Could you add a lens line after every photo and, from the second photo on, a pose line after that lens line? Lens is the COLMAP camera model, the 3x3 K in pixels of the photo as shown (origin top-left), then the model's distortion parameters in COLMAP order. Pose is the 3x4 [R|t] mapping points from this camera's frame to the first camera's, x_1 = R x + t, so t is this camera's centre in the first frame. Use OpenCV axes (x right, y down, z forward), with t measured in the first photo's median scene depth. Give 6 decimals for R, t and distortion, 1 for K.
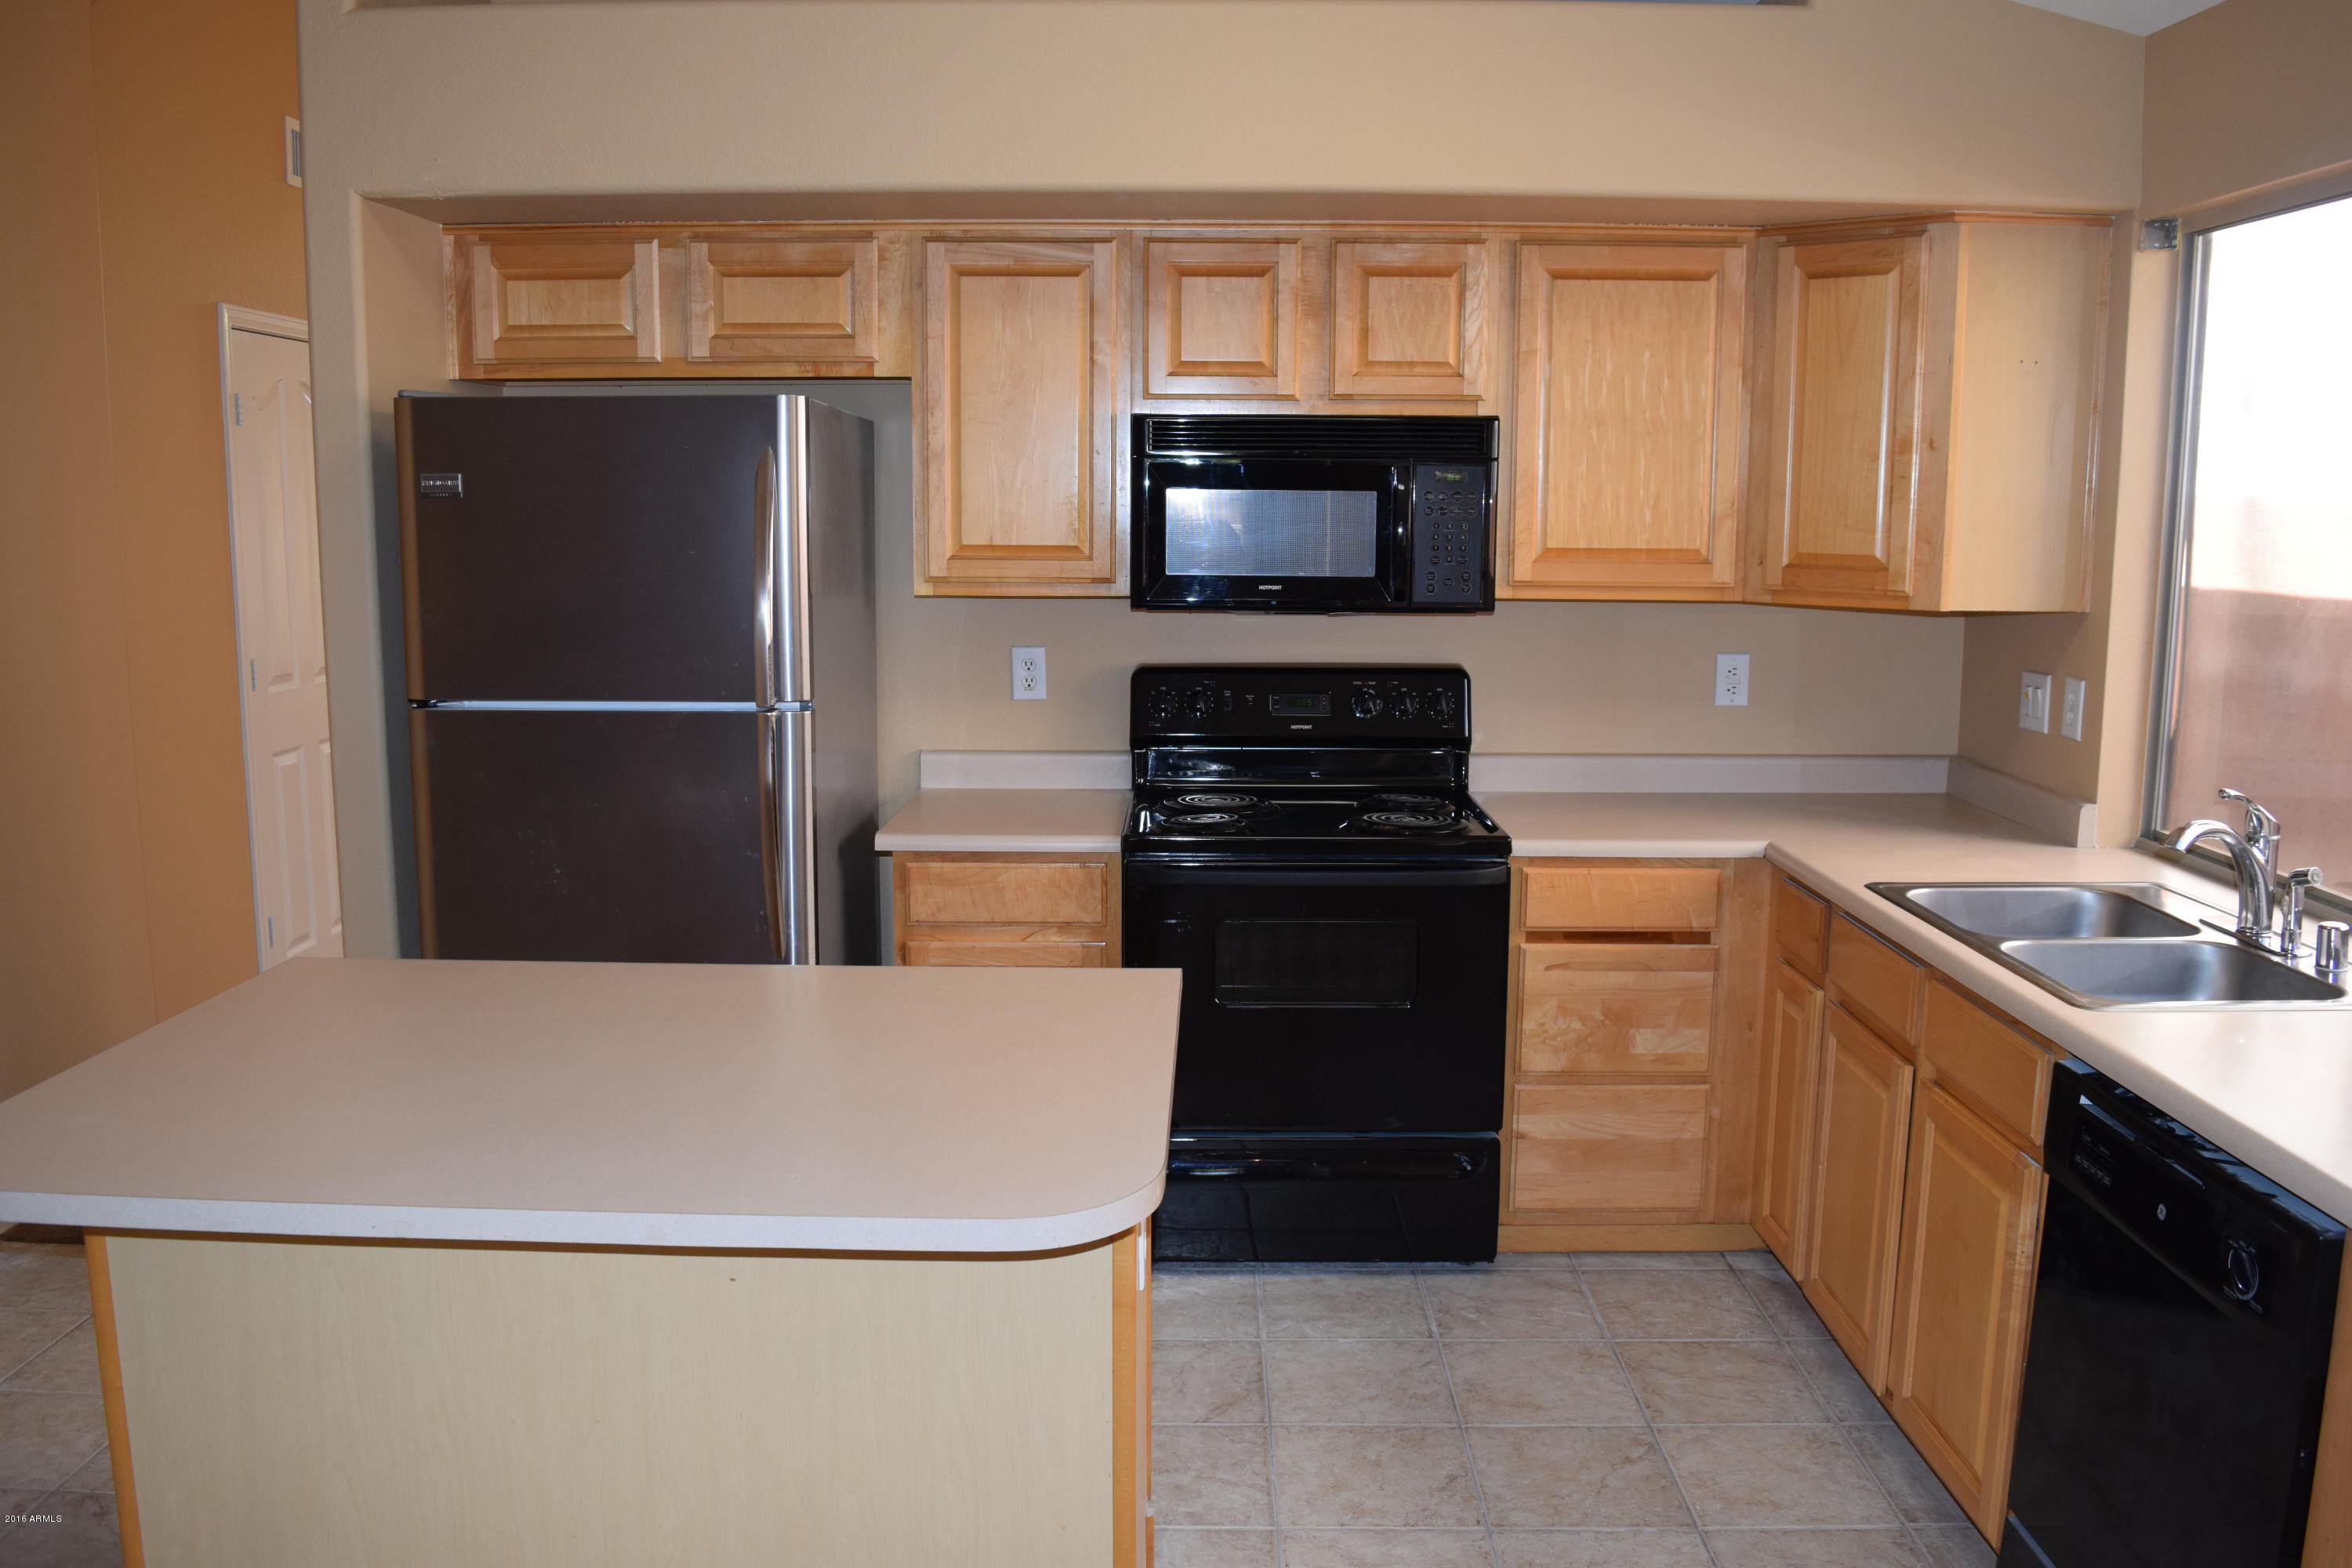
lens RADIAL K [[1867.9, 0, 1184.0], [0, 1867.9, 781.0], [0, 0, 1]] dist [-0.100246, 0.036603]
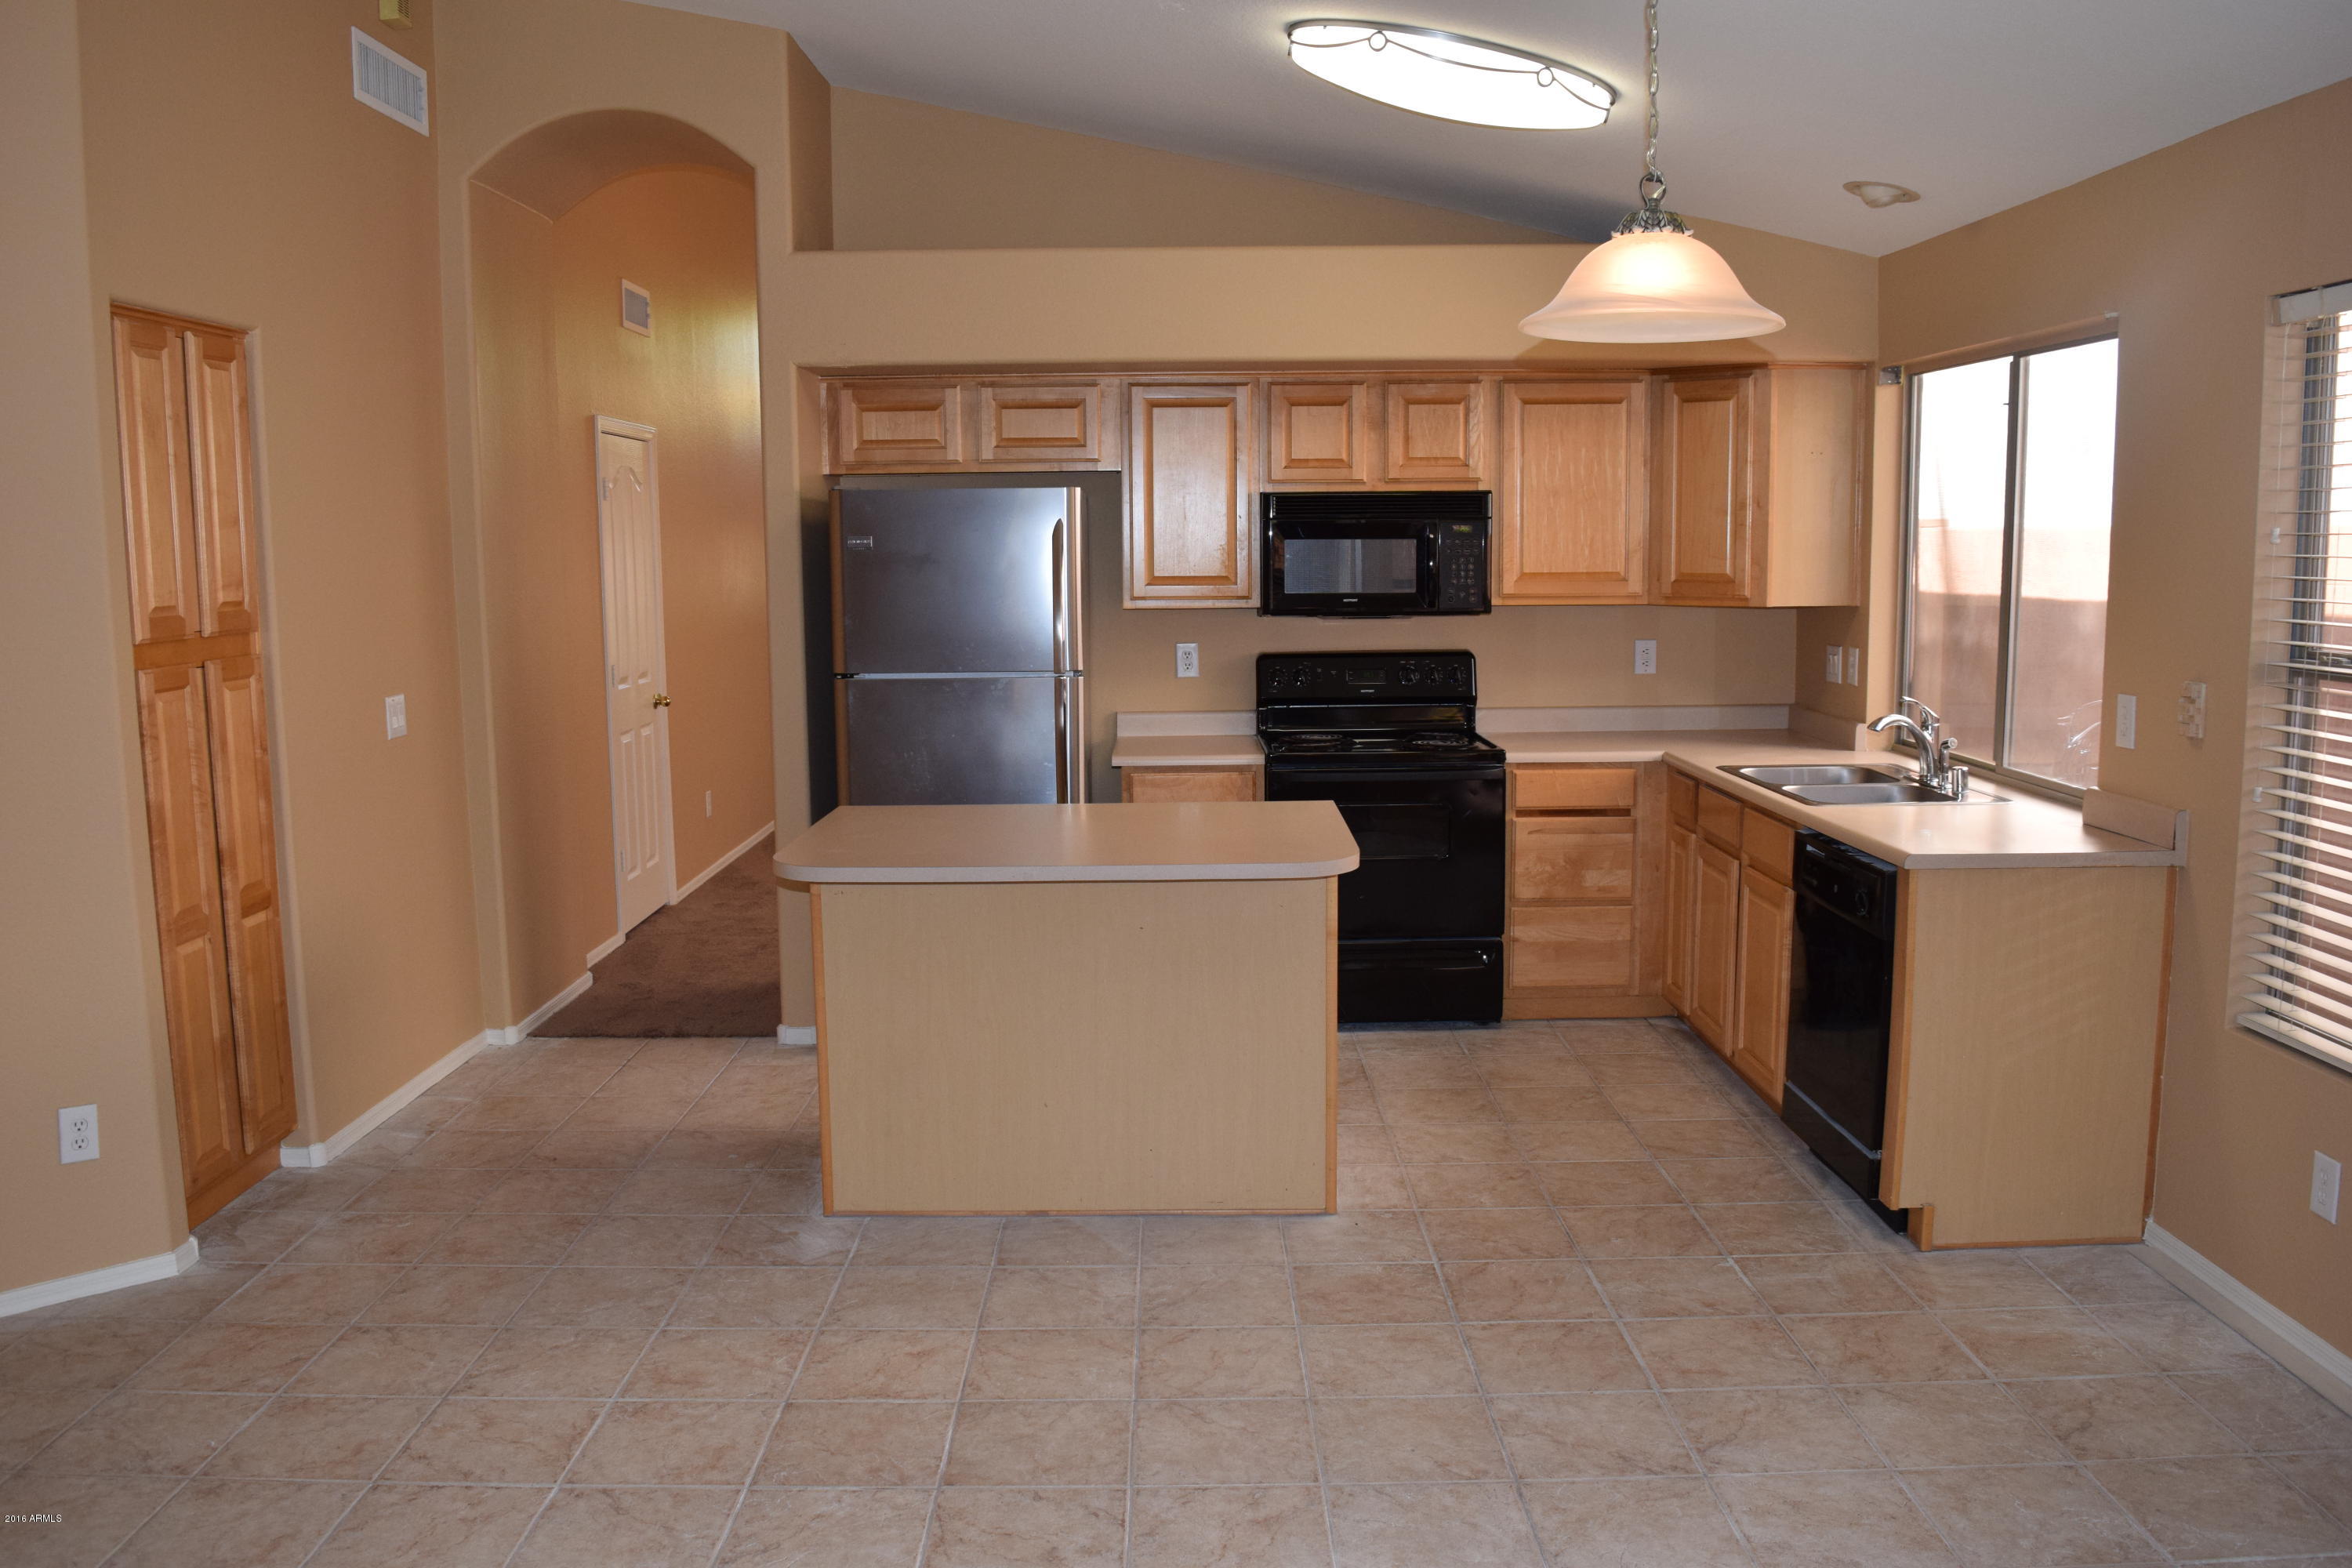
lens RADIAL K [[1867.9, 0, 1184.0], [0, 1867.9, 781.0], [0, 0, 1]] dist [-0.100246, 0.036603]
pose [[0.999759, -0.017467, 0.013281, -0.121388], [0.017741, 0.999626, -0.020794, 0.082115], [-0.012913, 0.021025, 0.999696, -0.593397]]
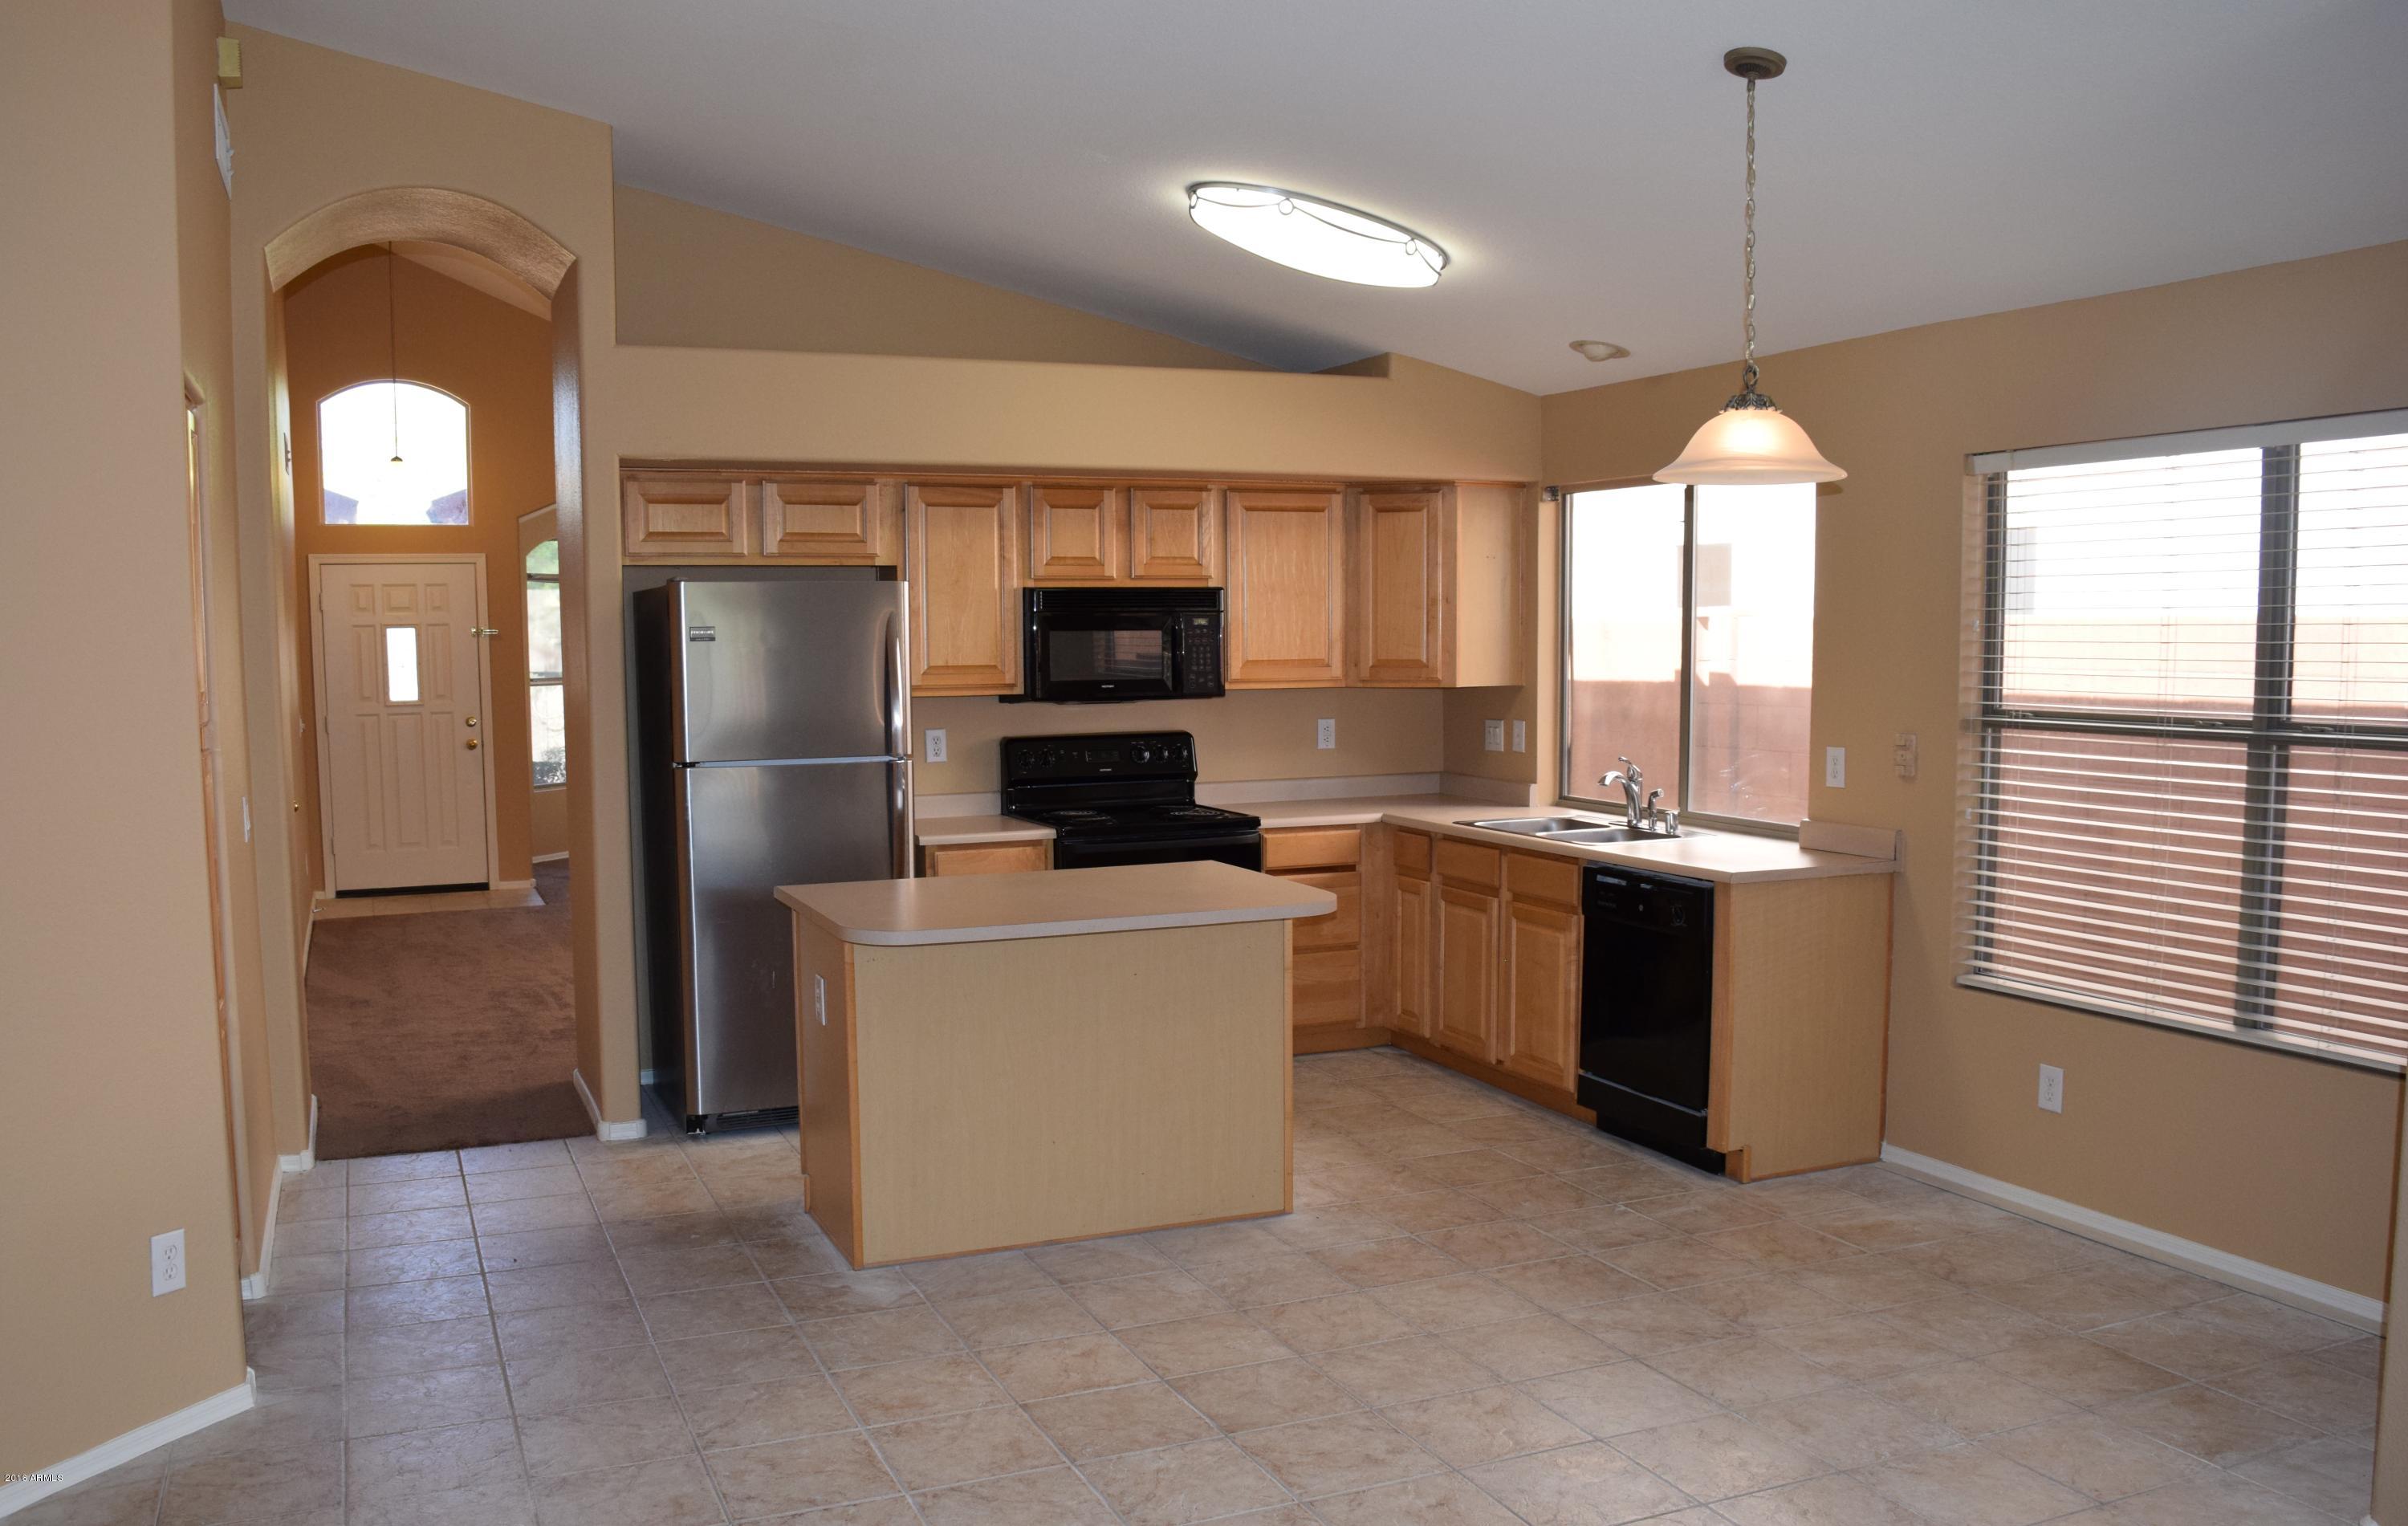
lens RADIAL K [[1959.6, 0, 1193.6], [0, 1959.6, 818.1], [0, 0, 1]] dist [-0.086844, 0.001278]
pose [[0.913284, -0.052413, 0.403938, -0.634162], [0.073685, 0.996584, -0.037286, 0.093973], [-0.400604, 0.063817, 0.914026, -0.704231]]
